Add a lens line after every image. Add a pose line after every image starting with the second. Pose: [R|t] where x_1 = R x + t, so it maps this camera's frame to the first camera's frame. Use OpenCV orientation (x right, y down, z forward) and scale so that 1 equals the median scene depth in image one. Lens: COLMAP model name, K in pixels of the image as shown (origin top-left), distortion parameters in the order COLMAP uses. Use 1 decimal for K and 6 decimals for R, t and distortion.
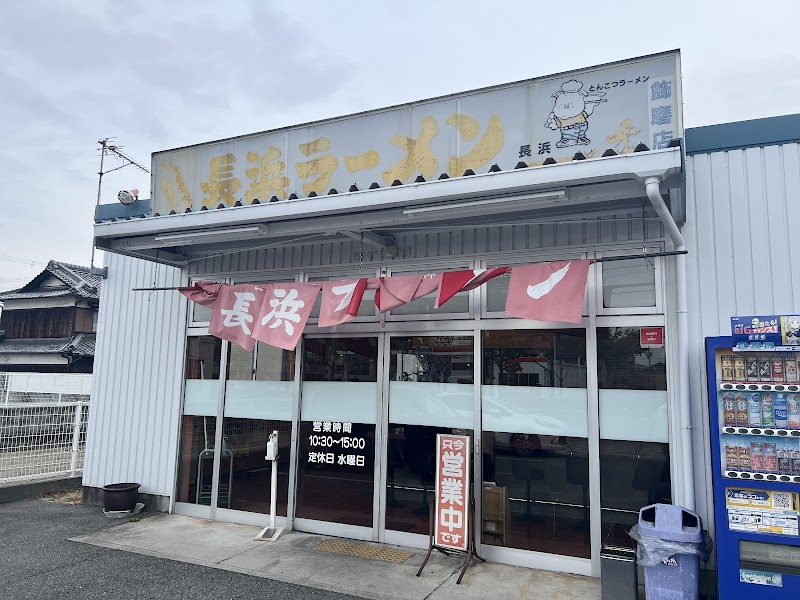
lens RADIAL K [[637.4, 0, 400.0], [0, 637.4, 300.0], [0, 0, 1]] dist [0.035213, -0.092933]
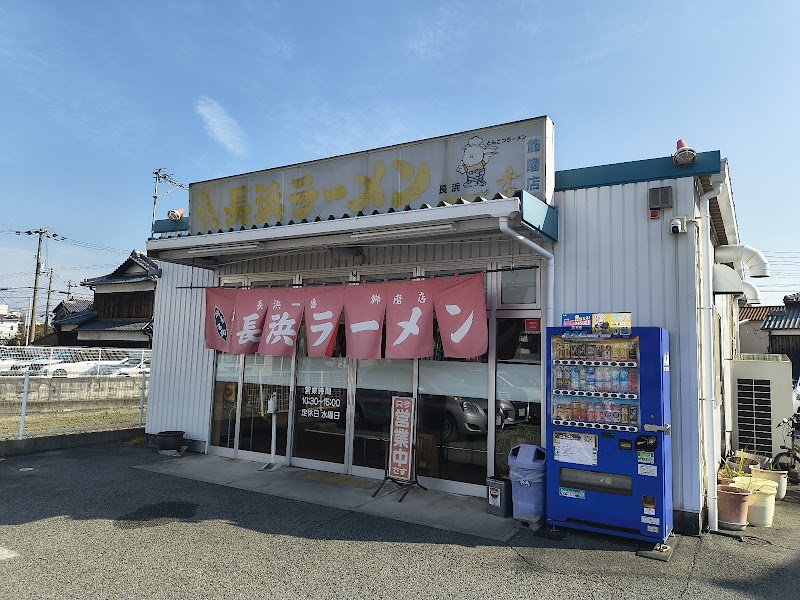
lens RADIAL K [[585.2, 0, 400.0], [0, 585.2, 300.0], [0, 0, 1]] dist [-0.003543, -0.001129]
pose [[0.996983, -0.004853, -0.077464, 0.174464], [0.007403, 0.999439, 0.032671, -0.033251], [0.077262, -0.033146, 0.996460, -0.225032]]
